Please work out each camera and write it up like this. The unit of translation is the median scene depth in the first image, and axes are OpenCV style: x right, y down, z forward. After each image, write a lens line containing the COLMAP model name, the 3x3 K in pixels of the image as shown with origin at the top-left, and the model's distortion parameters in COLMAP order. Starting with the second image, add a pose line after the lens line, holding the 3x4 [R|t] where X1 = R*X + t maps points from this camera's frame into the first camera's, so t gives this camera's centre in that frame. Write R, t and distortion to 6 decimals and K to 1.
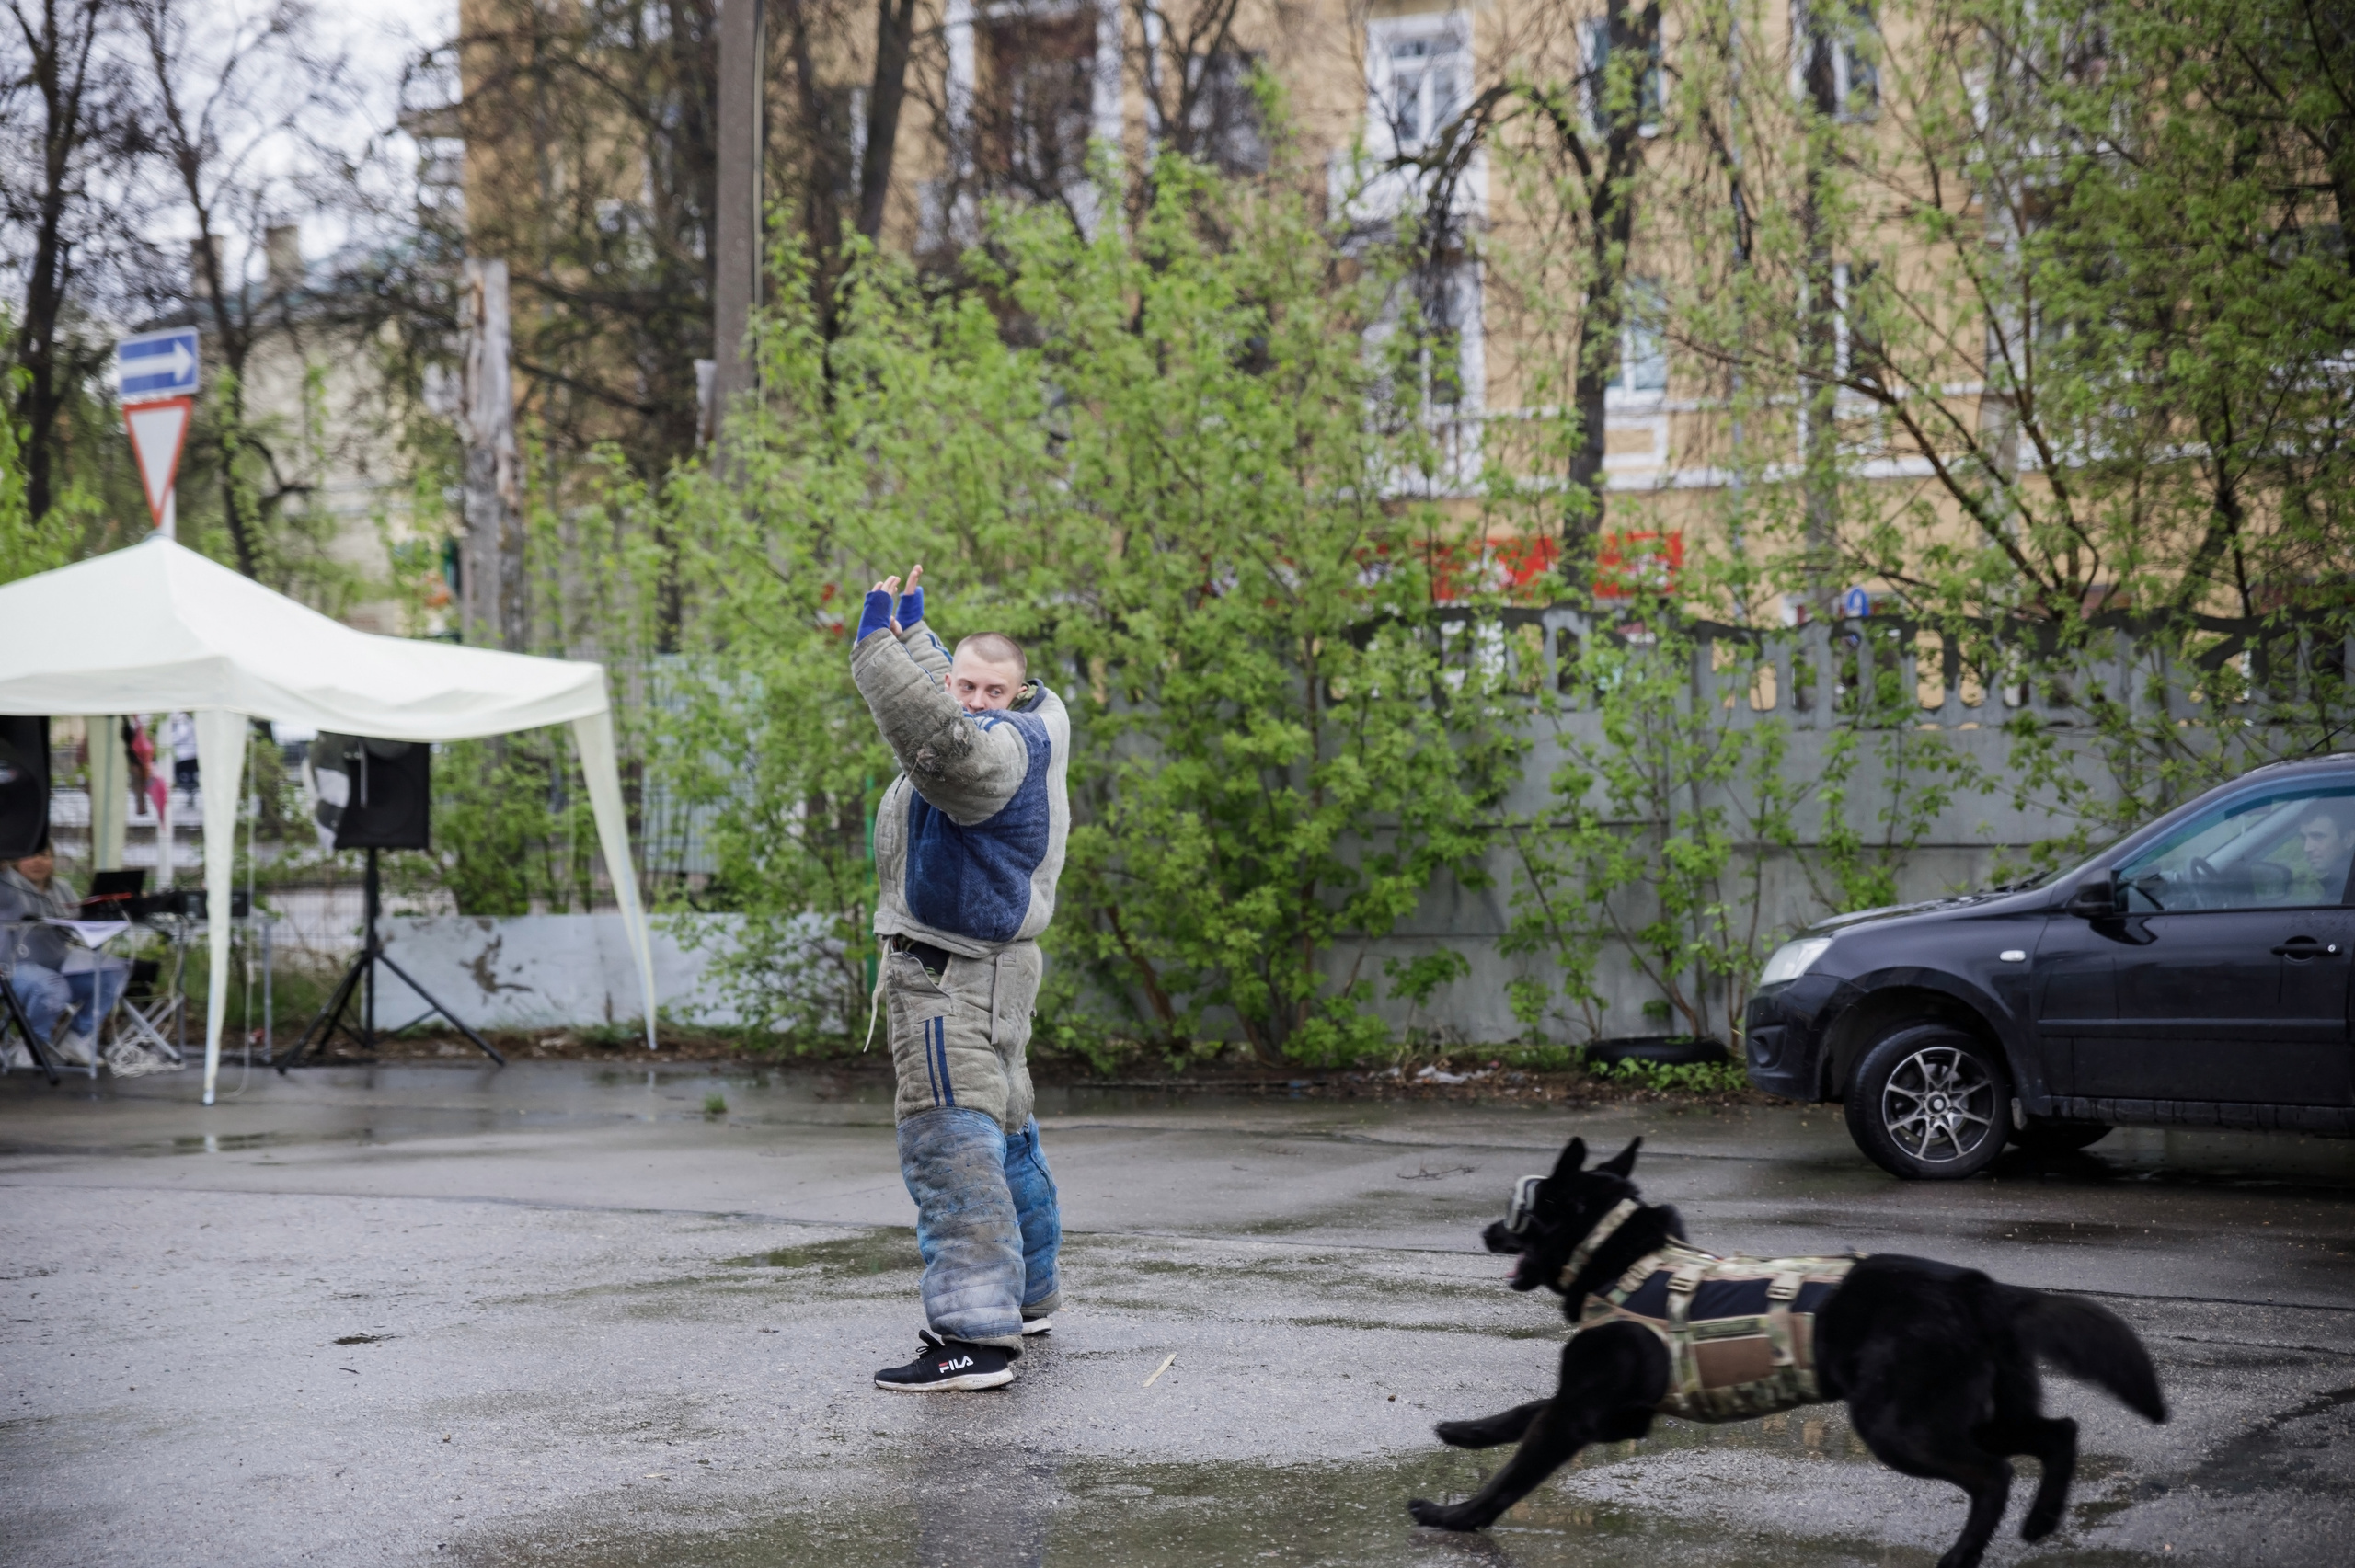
lens RADIAL K [[4805.8, 0, 1177.5], [0, 4805.8, 784.0], [0, 0, 1]] dist [0.362330, 0.265250]
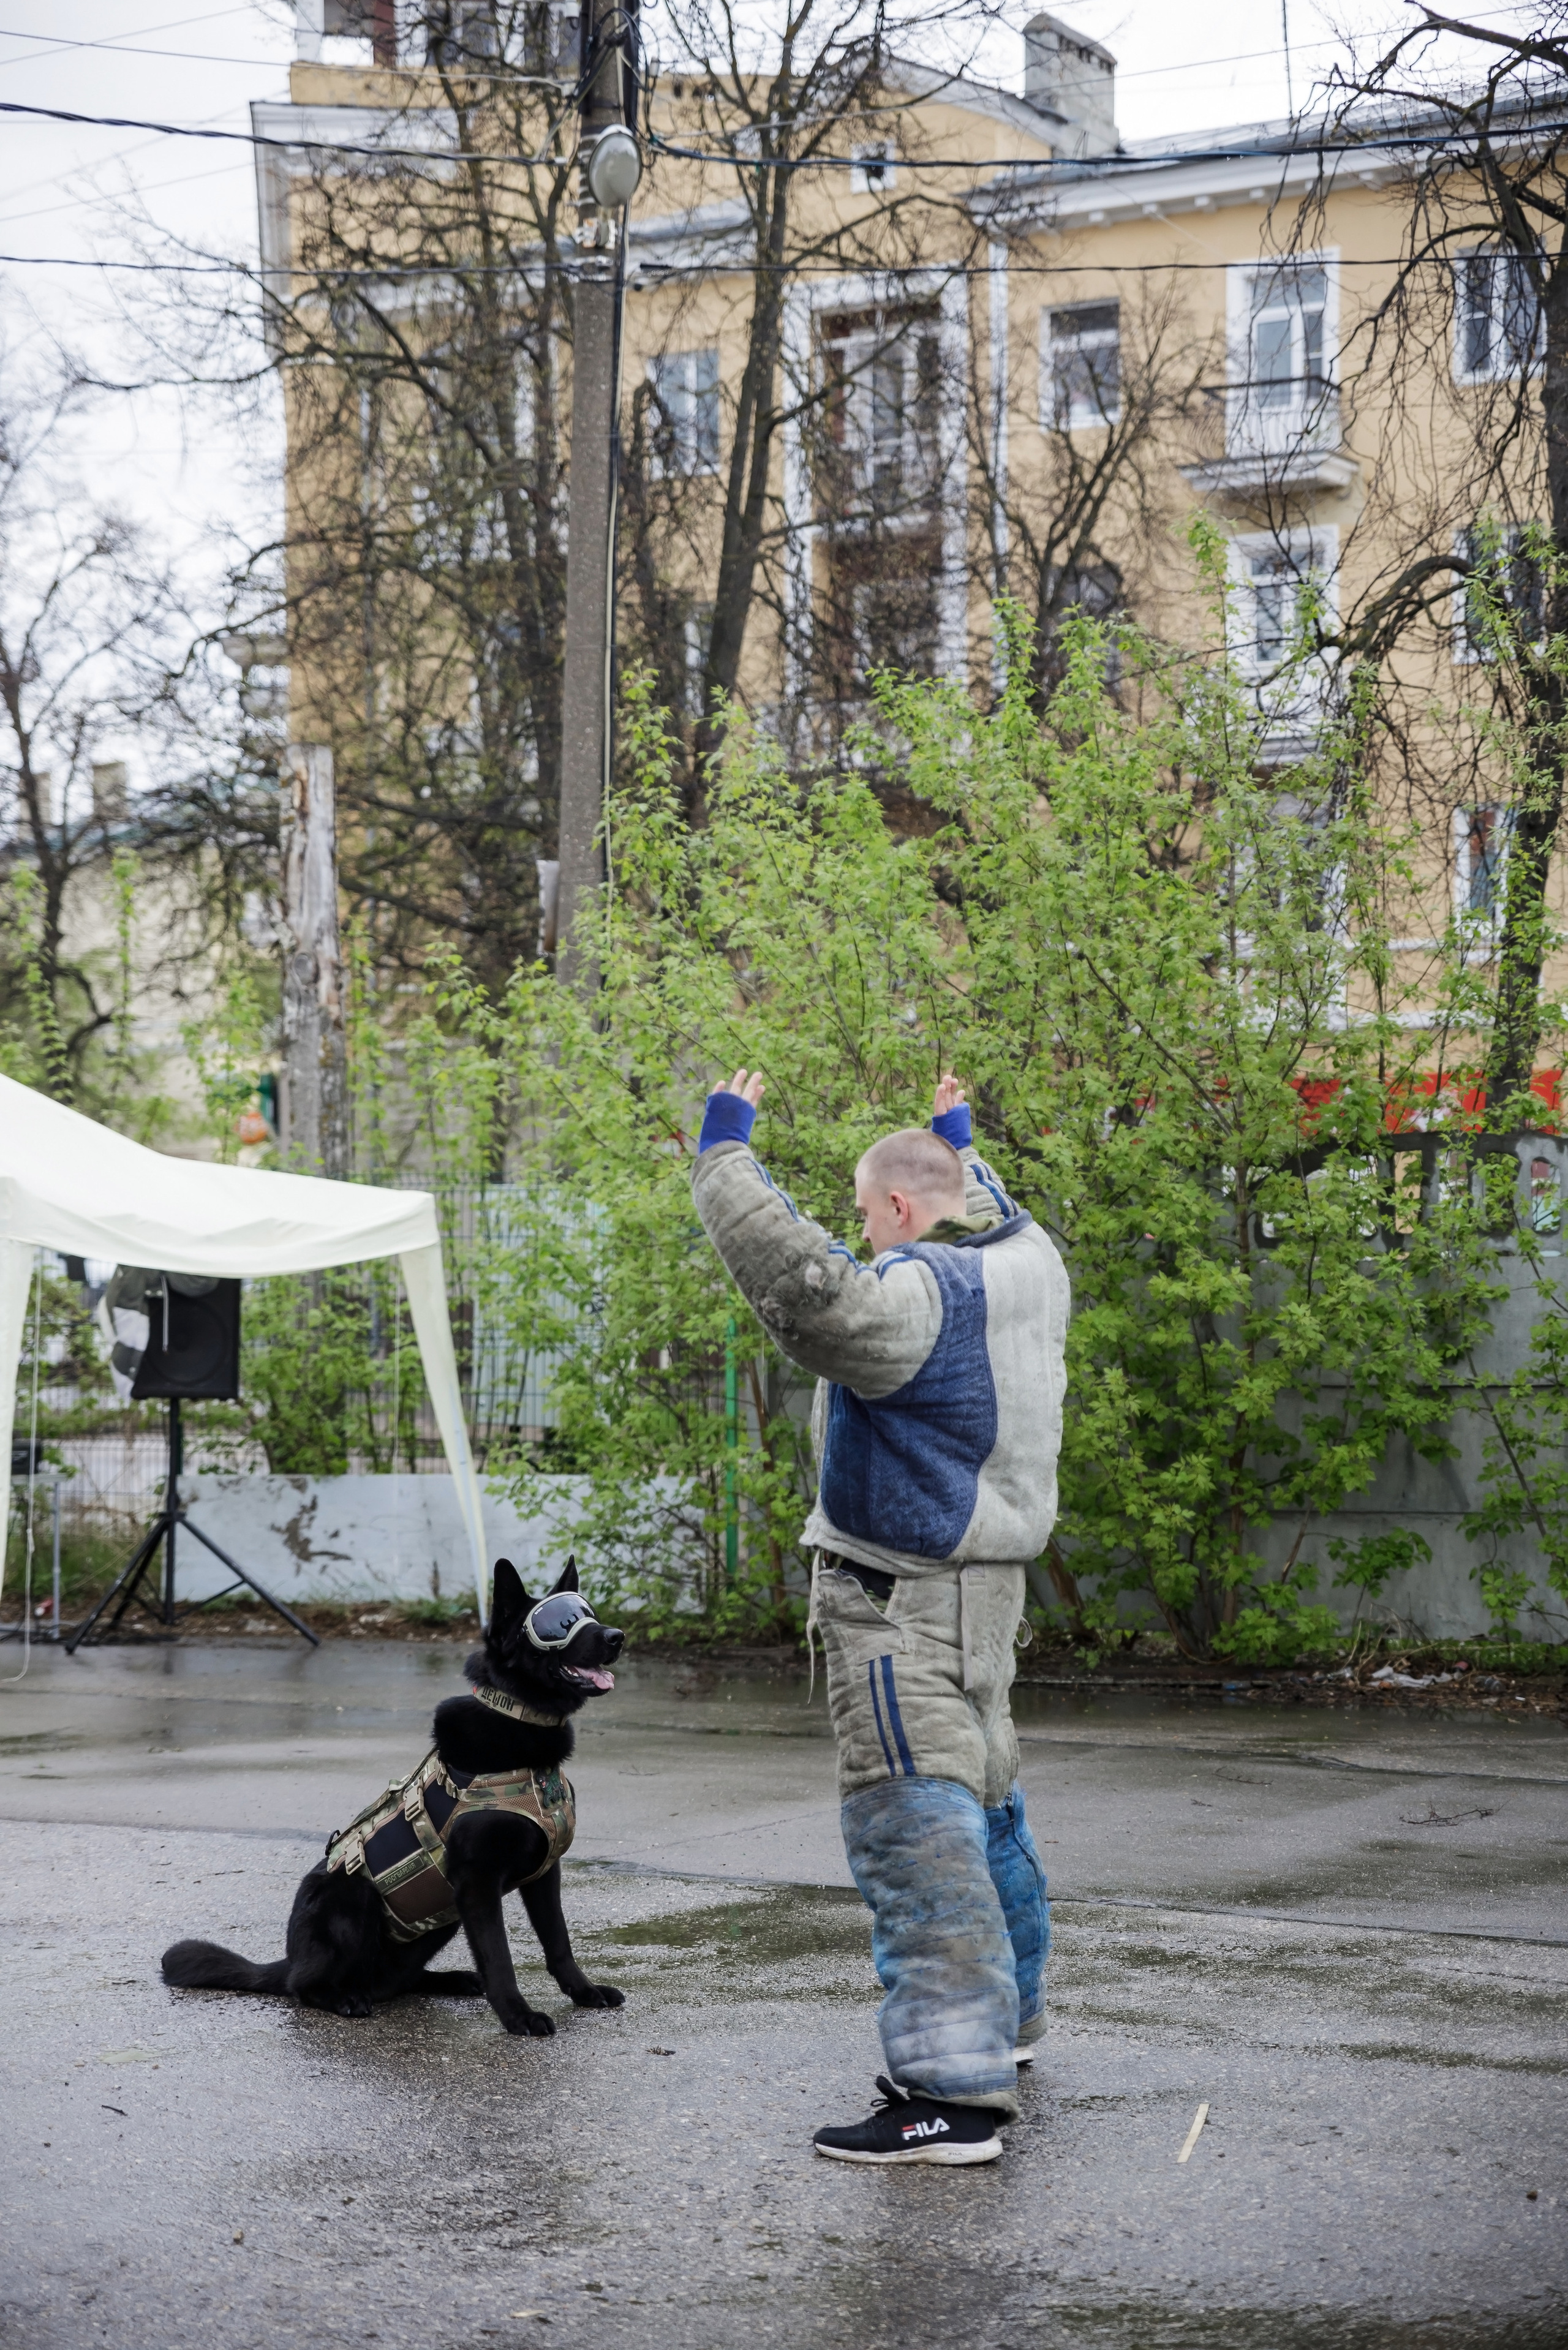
lens RADIAL K [[4796.5, 0, 781.0], [0, 4796.5, 1251.4], [0, 0, 1]] dist [0.362330, 0.265250]
pose [[0.999047, 0.009328, -0.042632, -0.017855], [-0.010018, 0.999822, -0.015987, -0.000498], [0.042475, 0.016399, 0.998963, 0.123785]]
